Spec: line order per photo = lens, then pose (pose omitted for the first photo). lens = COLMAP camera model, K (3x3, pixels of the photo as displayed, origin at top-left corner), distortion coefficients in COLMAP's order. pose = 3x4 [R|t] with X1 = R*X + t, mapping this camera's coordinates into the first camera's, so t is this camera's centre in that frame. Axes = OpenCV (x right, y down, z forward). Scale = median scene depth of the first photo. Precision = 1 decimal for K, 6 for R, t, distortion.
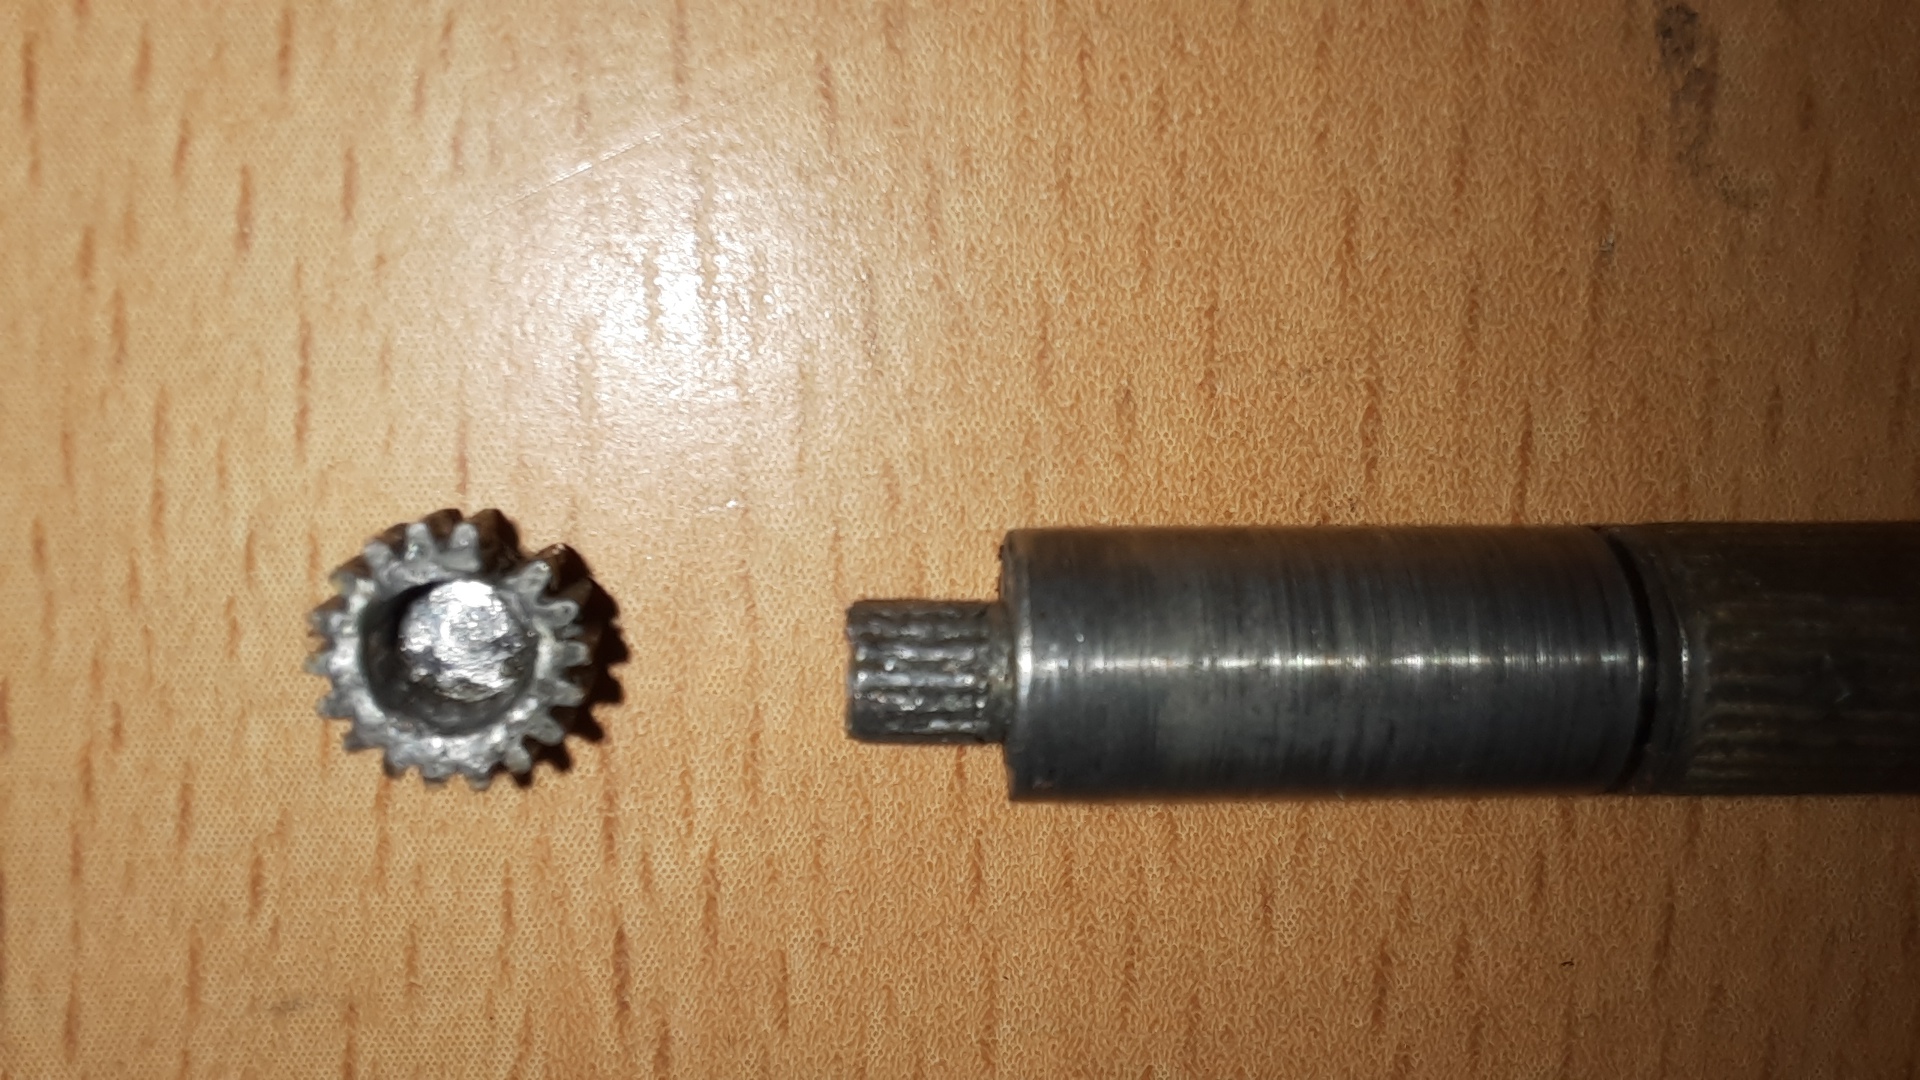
lens RADIAL K [[1435.1, 0, 953.5], [0, 1435.1, 543.9], [0, 0, 1]] dist [-0.052966, 0.021567]
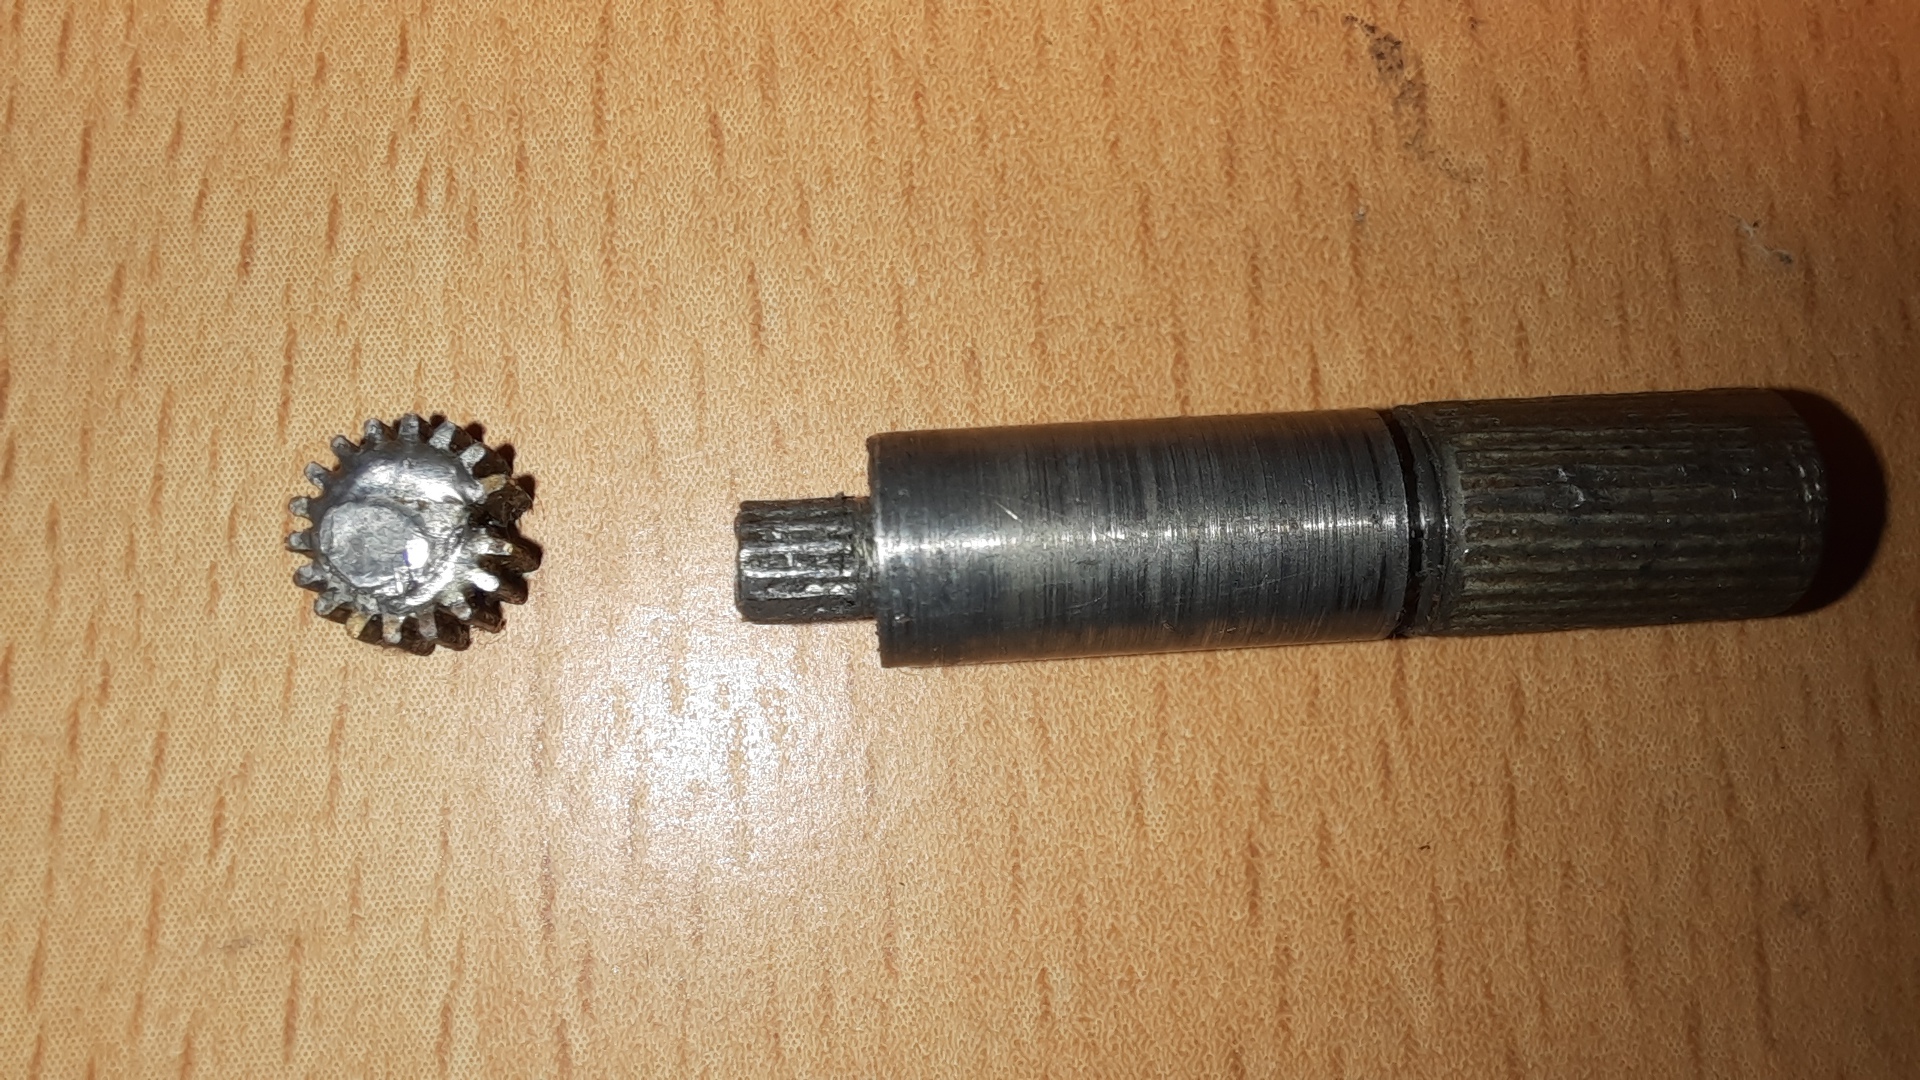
lens RADIAL K [[1435.1, 0, 968.7], [0, 1435.1, 536.4], [0, 0, 1]] dist [-0.052966, 0.021567]
pose [[0.994423, -0.050862, 0.092389, -0.000456], [0.047344, 0.998082, 0.039879, -0.000361], [-0.094240, -0.035283, 0.994924, -0.179988]]
